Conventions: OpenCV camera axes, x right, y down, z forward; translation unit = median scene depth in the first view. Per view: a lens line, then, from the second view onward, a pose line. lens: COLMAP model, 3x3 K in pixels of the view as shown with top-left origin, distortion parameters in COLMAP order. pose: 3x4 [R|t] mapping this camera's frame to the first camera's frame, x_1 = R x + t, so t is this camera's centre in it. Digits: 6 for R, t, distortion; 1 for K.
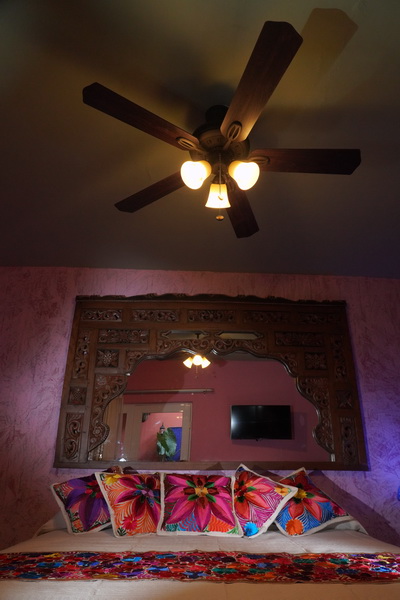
lens RADIAL K [[410.7, 0, 200.7], [0, 410.7, 298.5], [0, 0, 1]] dist [-0.006776, 0.009433]
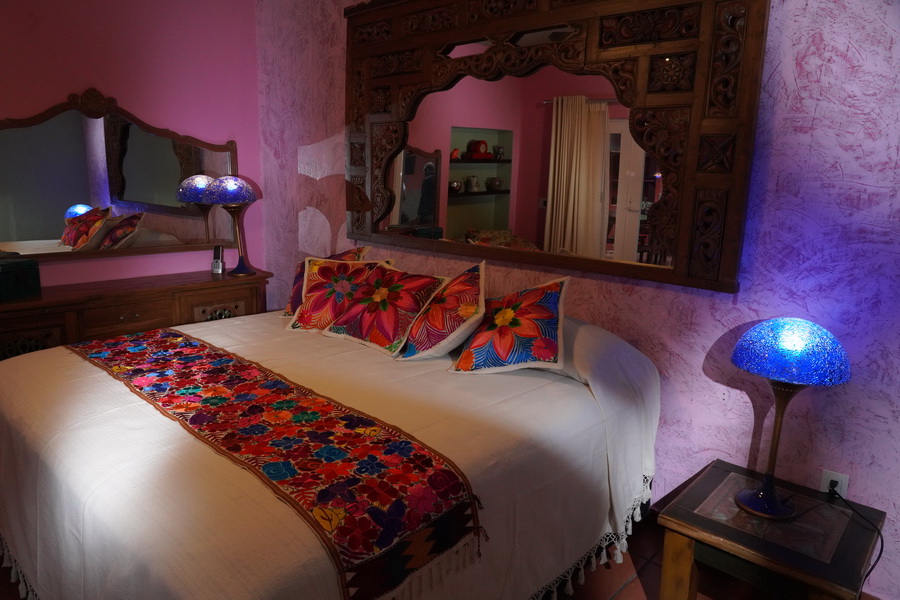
lens RADIAL K [[616.0, 0, 445.8], [0, 616.0, 295.0], [0, 0, 1]] dist [-0.006776, 0.009433]
pose [[0.704937, 0.149601, -0.693314, 0.643629], [0.254760, 0.858864, 0.444353, -0.009677], [0.661938, -0.489870, 0.567333, 0.306147]]
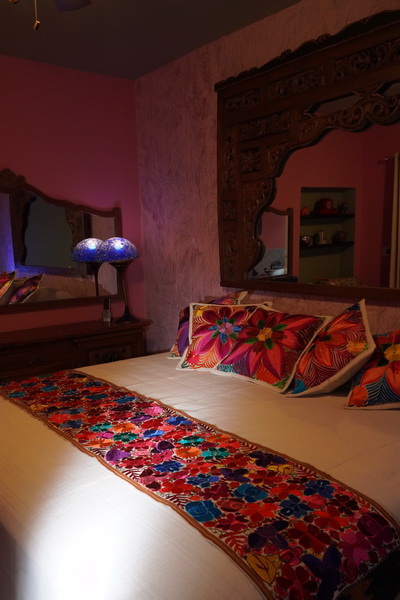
lens RADIAL K [[528.3, 0, 202.8], [0, 528.3, 301.1], [0, 0, 1]] dist [0.030877, -0.011851]
pose [[0.598806, 0.073023, -0.797558, 0.551132], [0.337576, 0.880039, 0.334027, 0.012486], [0.726274, -0.469254, 0.502322, 0.297359]]
